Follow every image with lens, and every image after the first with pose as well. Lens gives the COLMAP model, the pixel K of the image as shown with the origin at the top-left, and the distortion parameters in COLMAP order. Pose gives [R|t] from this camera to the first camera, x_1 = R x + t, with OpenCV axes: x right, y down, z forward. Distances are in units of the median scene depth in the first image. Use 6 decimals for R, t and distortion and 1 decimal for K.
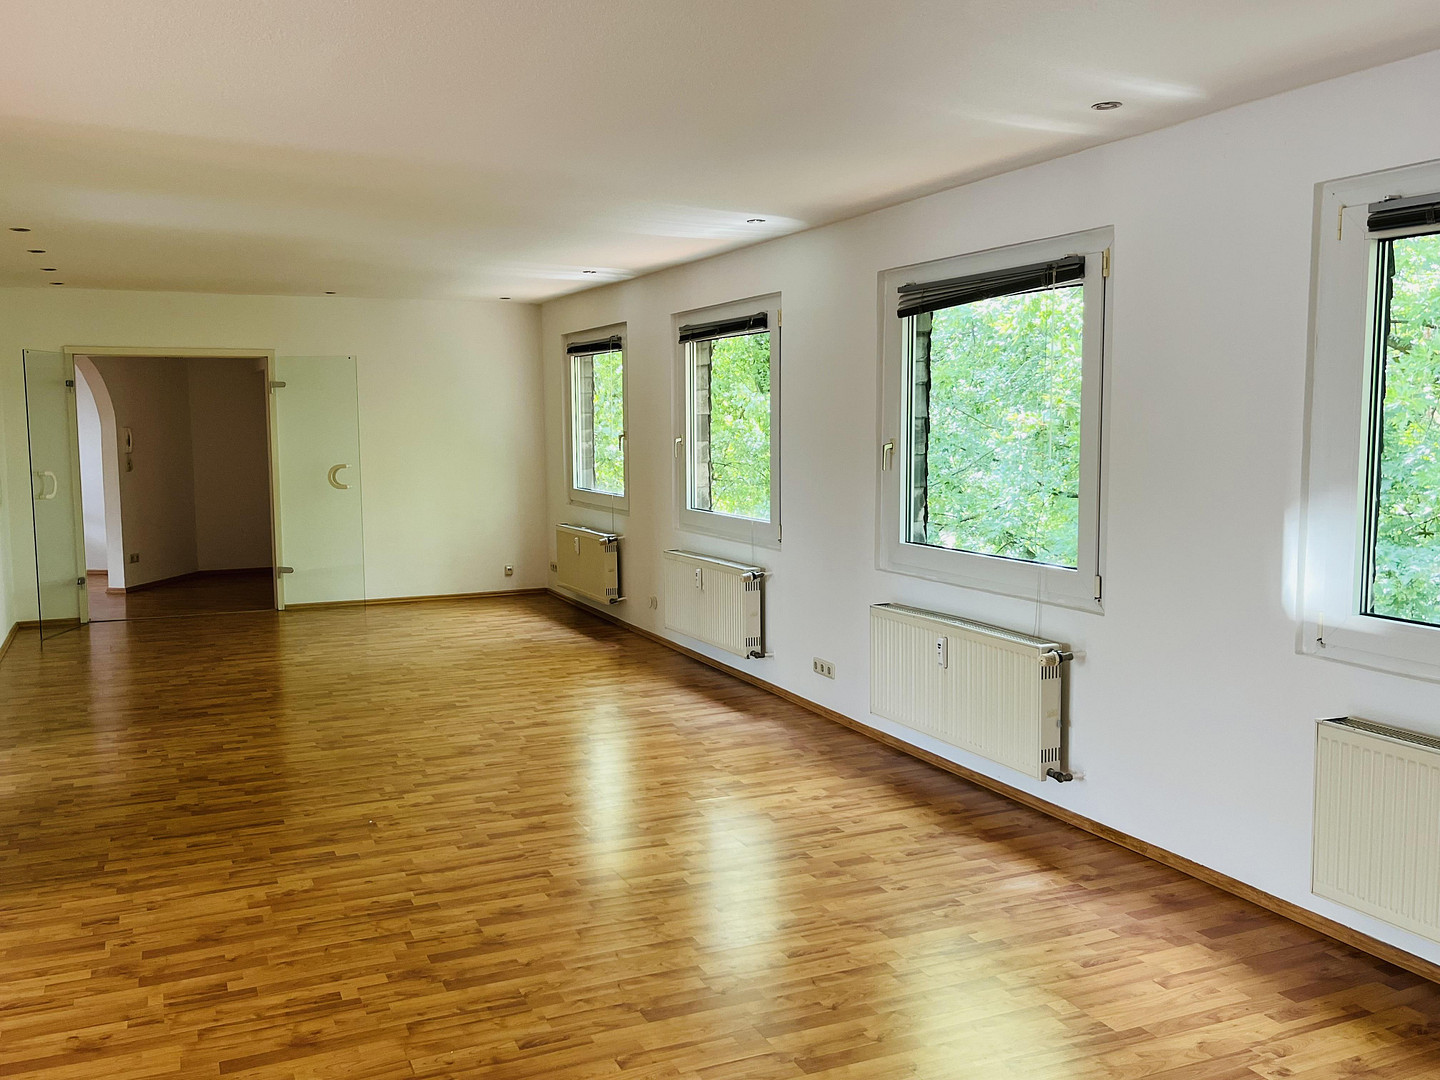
lens RADIAL K [[1296.5, 0, 720.0], [0, 1296.5, 540.0], [0, 0, 1]] dist [0.053661, -0.010091]
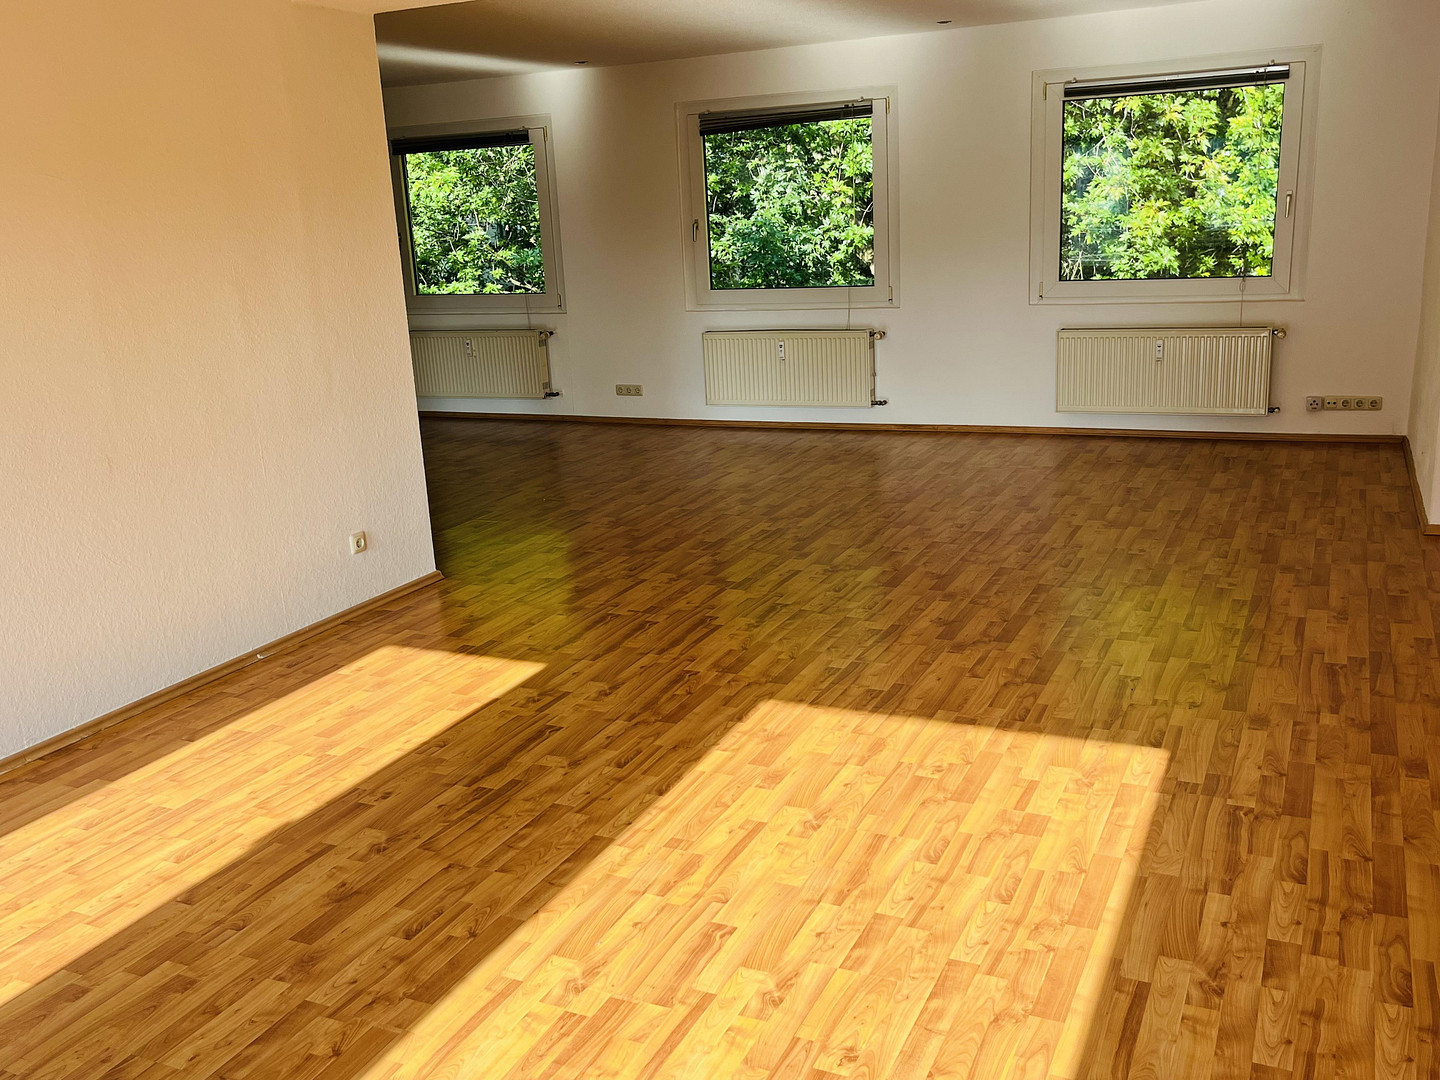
lens RADIAL K [[1296.5, 0, 720.0], [0, 1296.5, 540.0], [0, 0, 1]] dist [0.053661, -0.010091]
pose [[0.759577, -0.197017, 0.619861, -0.877016], [0.109241, 0.978125, 0.177024, 0.021153], [-0.641178, -0.066749, 0.764483, -0.202240]]
